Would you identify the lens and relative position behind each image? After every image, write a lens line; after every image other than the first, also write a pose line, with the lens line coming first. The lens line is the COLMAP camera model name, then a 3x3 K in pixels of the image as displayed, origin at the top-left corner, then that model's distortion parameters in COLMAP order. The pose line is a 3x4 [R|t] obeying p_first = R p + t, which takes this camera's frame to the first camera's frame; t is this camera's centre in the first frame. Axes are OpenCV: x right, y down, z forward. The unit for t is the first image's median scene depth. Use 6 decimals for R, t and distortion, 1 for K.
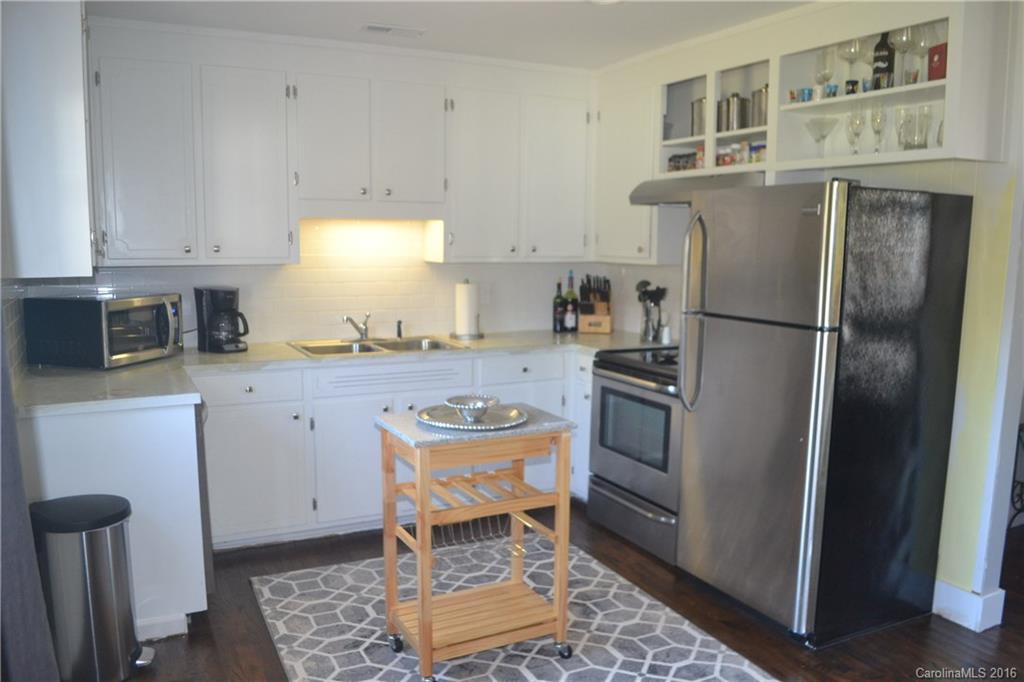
lens RADIAL K [[809.2, 0, 516.0], [0, 809.2, 363.1], [0, 0, 1]] dist [-0.089750, 0.003570]
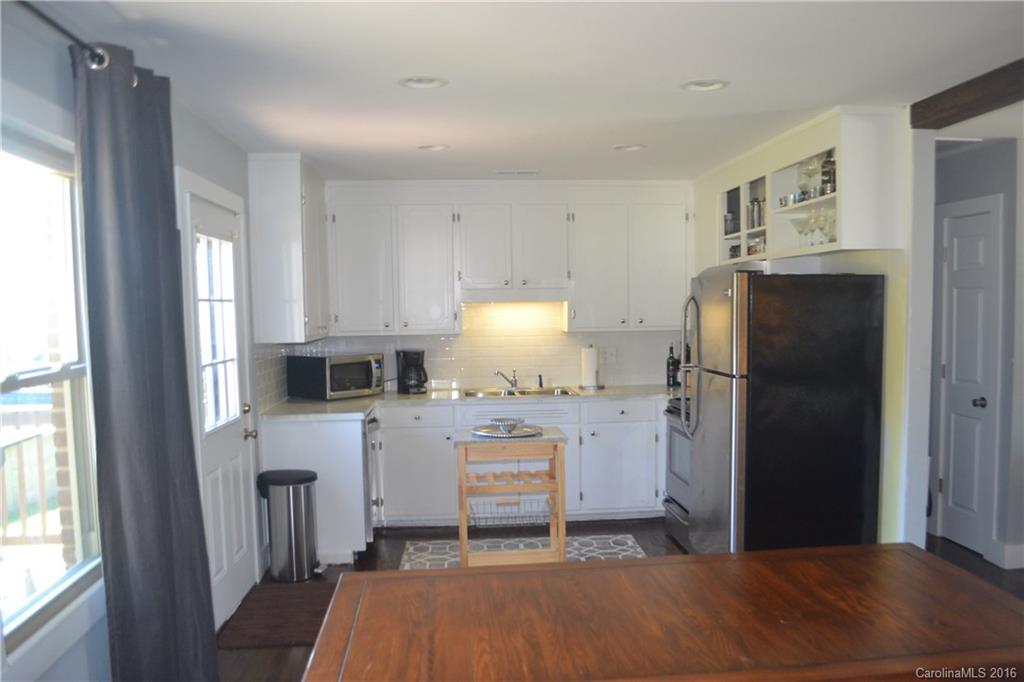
lens RADIAL K [[809.2, 0, 516.0], [0, 809.2, 363.1], [0, 0, 1]] dist [-0.089750, 0.003570]
pose [[0.924452, 0.002174, -0.381293, 0.383087], [-0.033741, 0.996527, -0.076124, 0.037131], [0.379803, 0.083238, 0.921315, -0.307969]]
